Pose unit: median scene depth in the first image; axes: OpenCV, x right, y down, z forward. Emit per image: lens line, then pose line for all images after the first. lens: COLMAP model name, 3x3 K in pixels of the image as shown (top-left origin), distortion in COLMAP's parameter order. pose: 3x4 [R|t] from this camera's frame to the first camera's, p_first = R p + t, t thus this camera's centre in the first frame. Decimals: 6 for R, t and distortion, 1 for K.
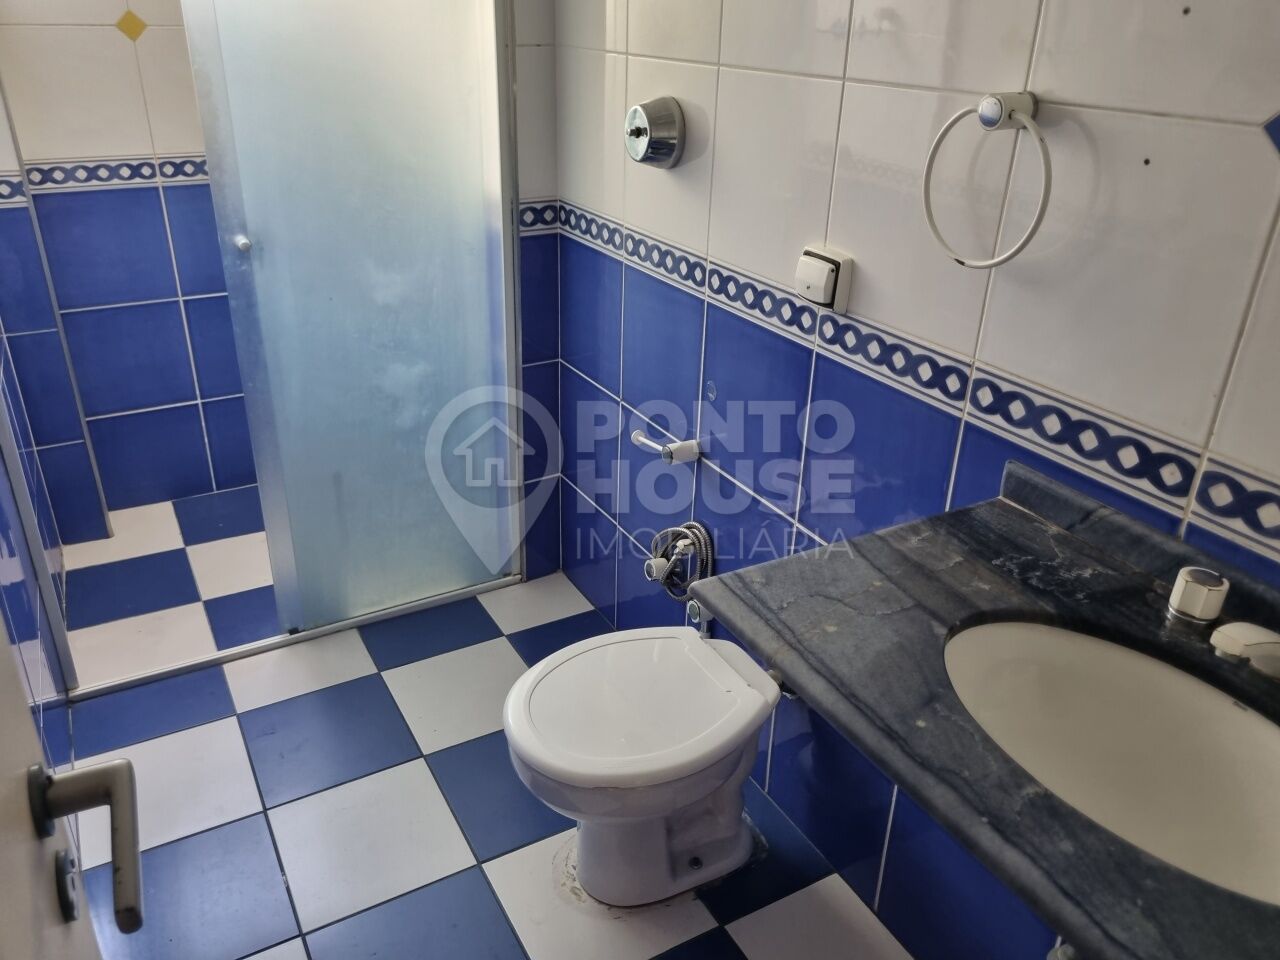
lens RADIAL K [[977.0, 0, 620.4], [0, 977.0, 475.1], [0, 0, 1]] dist [0.037755, -0.029637]
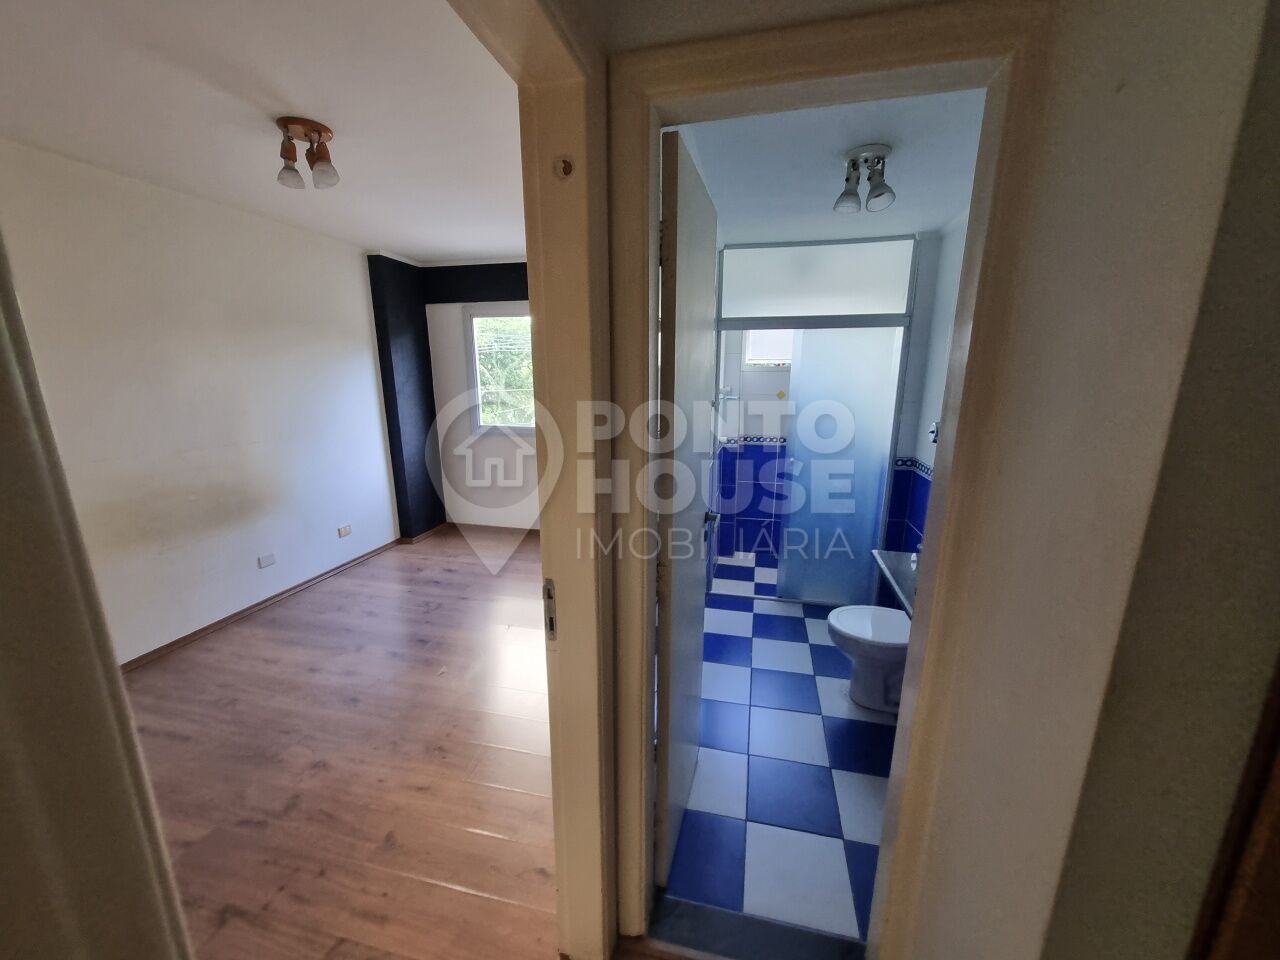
lens RADIAL K [[499.6, 0, 639.4], [0, 499.6, 495.7], [0, 0, 1]] dist [0.000900, 0.000163]
pose [[0.737878, 0.136572, -0.660972, 0.296565], [-0.278417, 0.953700, -0.113755, 0.172063], [0.614833, 0.267964, 0.741738, -0.409543]]
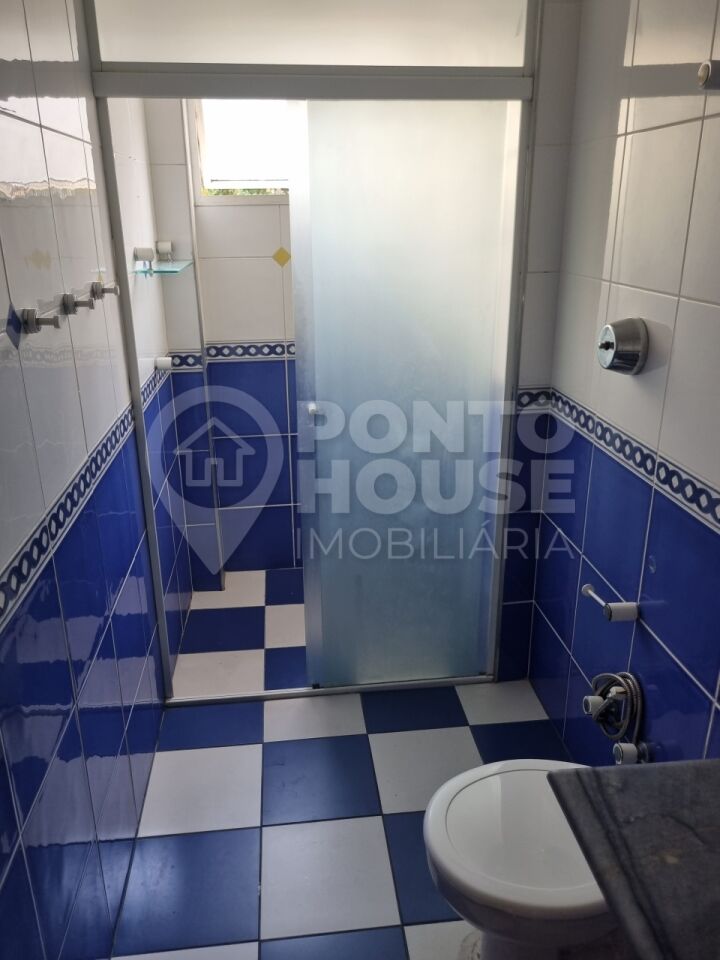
lens RADIAL K [[732.7, 0, 354.7], [0, 732.7, 477.1], [0, 0, 1]] dist [0.037755, -0.029637]
pose [[0.921876, 0.103339, -0.373451, 0.071061], [-0.142564, 0.986635, -0.078911, -0.058635], [0.360305, 0.125987, 0.924288, 0.051532]]
